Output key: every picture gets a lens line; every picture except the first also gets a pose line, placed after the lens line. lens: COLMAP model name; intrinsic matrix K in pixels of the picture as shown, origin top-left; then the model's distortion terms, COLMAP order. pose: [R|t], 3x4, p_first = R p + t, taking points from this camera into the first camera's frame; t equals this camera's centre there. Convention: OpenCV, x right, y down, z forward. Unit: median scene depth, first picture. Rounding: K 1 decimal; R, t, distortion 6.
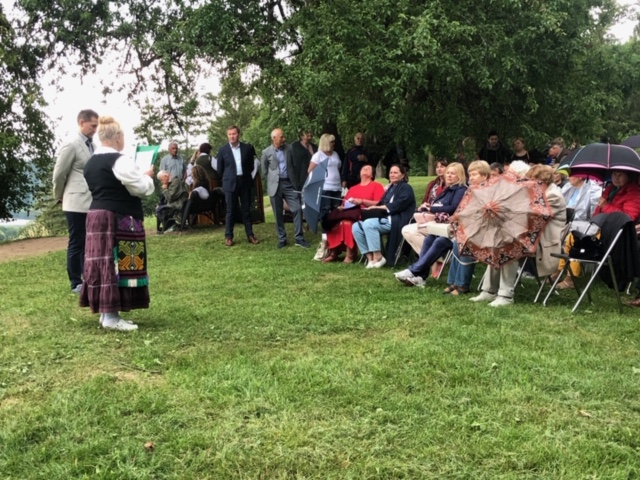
lens RADIAL K [[808.9, 0, 301.4], [0, 808.9, 241.9], [0, 0, 1]] dist [0.009641, 0.000000]
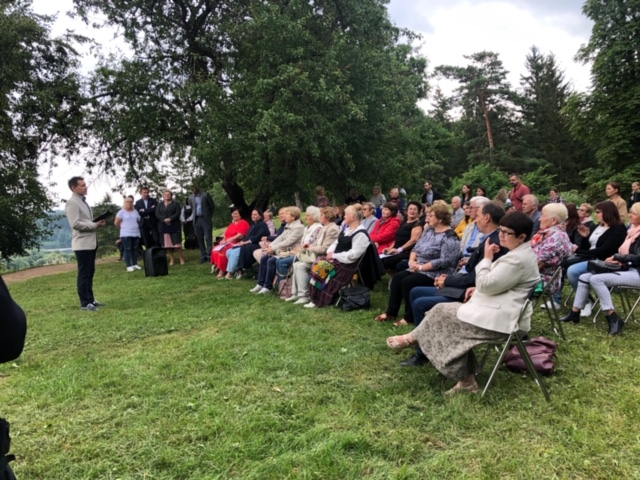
lens RADIAL K [[523.1, 0, 315.4], [0, 523.1, 236.7], [0, 0, 1]] dist [0.004621, 0.002803]
pose [[0.995068, -0.048670, 0.086439, 0.122338], [0.051387, 0.998243, -0.029485, -0.008734], [-0.084852, 0.033782, 0.995821, 0.023942]]
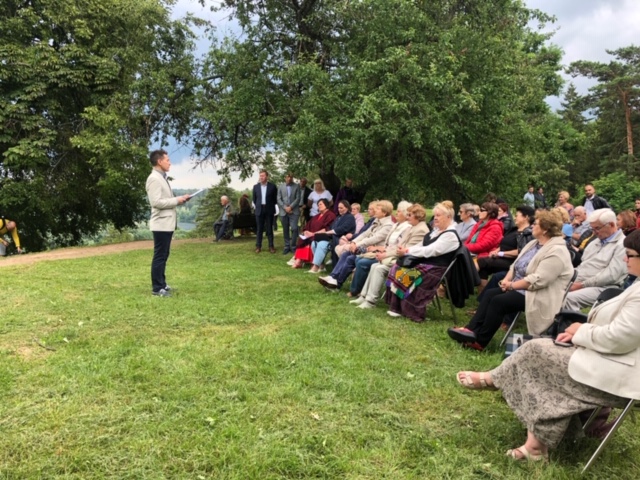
lens RADIAL K [[523.1, 0, 313.8], [0, 523.1, 235.2], [0, 0, 1]] dist [0.004621, 0.002803]
pose [[0.991950, 0.042452, -0.119302, 0.149609], [-0.045409, 0.998722, -0.022175, -0.011310], [0.118208, 0.027414, 0.992610, 0.083833]]
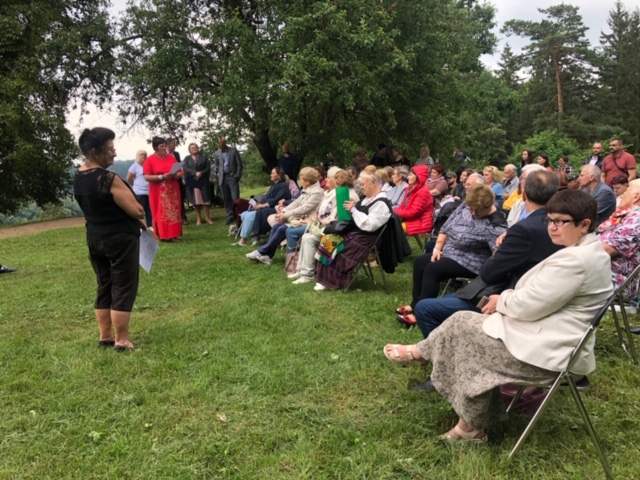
lens RADIAL K [[523.1, 0, 322.0], [0, 523.1, 236.1], [0, 0, 1]] dist [0.004621, 0.002803]
pose [[0.999983, 0.000597, -0.005776, 0.168864], [-0.000356, 0.999129, 0.041721, -0.016466], [0.005796, -0.041718, 0.999113, 0.119928]]
